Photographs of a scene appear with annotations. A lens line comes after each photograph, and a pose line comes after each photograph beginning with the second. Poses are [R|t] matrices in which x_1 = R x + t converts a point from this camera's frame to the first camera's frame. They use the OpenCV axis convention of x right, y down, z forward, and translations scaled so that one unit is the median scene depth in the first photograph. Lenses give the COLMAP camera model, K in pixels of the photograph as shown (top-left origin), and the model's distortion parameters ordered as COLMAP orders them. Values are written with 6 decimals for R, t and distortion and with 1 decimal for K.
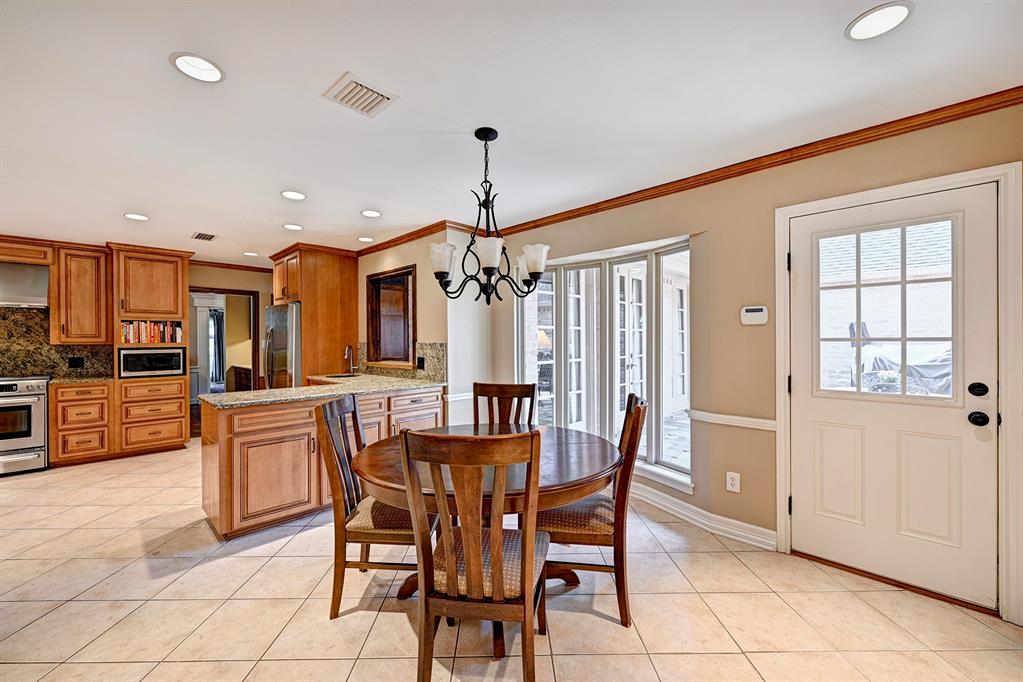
lens RADIAL K [[405.3, 0, 511.5], [0, 405.3, 341.0], [0, 0, 1]] dist [-0.000717, -0.000129]
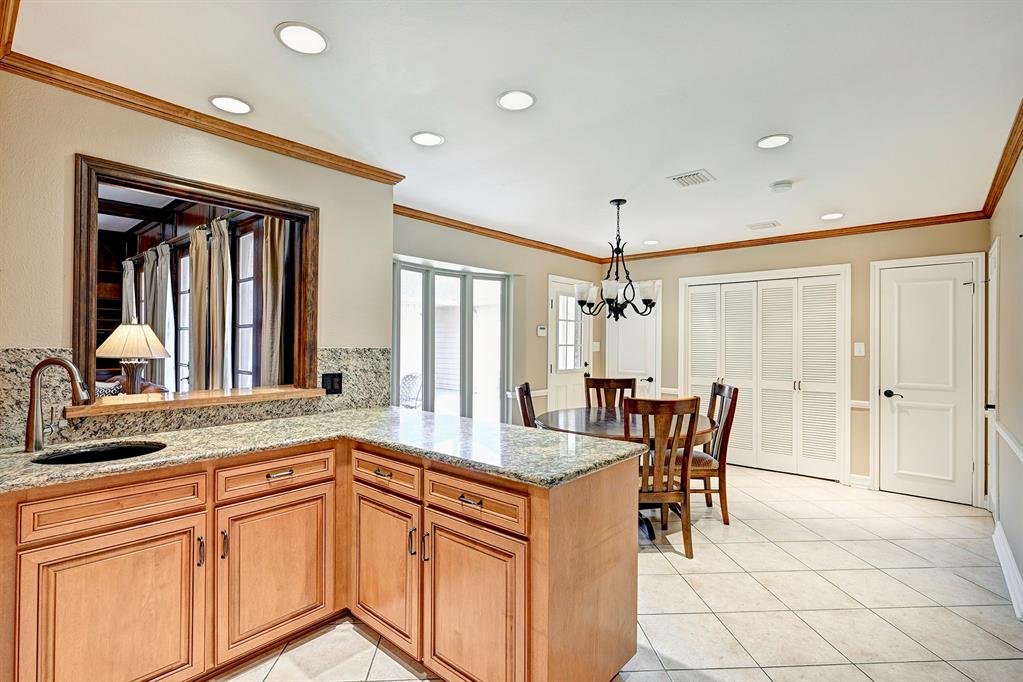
lens RADIAL K [[480.8, 0, 511.5], [0, 480.8, 341.0], [0, 0, 1]] dist [0.000499, 0.000055]
pose [[-0.048937, 0.009067, 0.998761, -1.539614], [-0.007953, 0.999924, -0.009468, -0.003003], [-0.998770, -0.008406, -0.048861, 1.294621]]
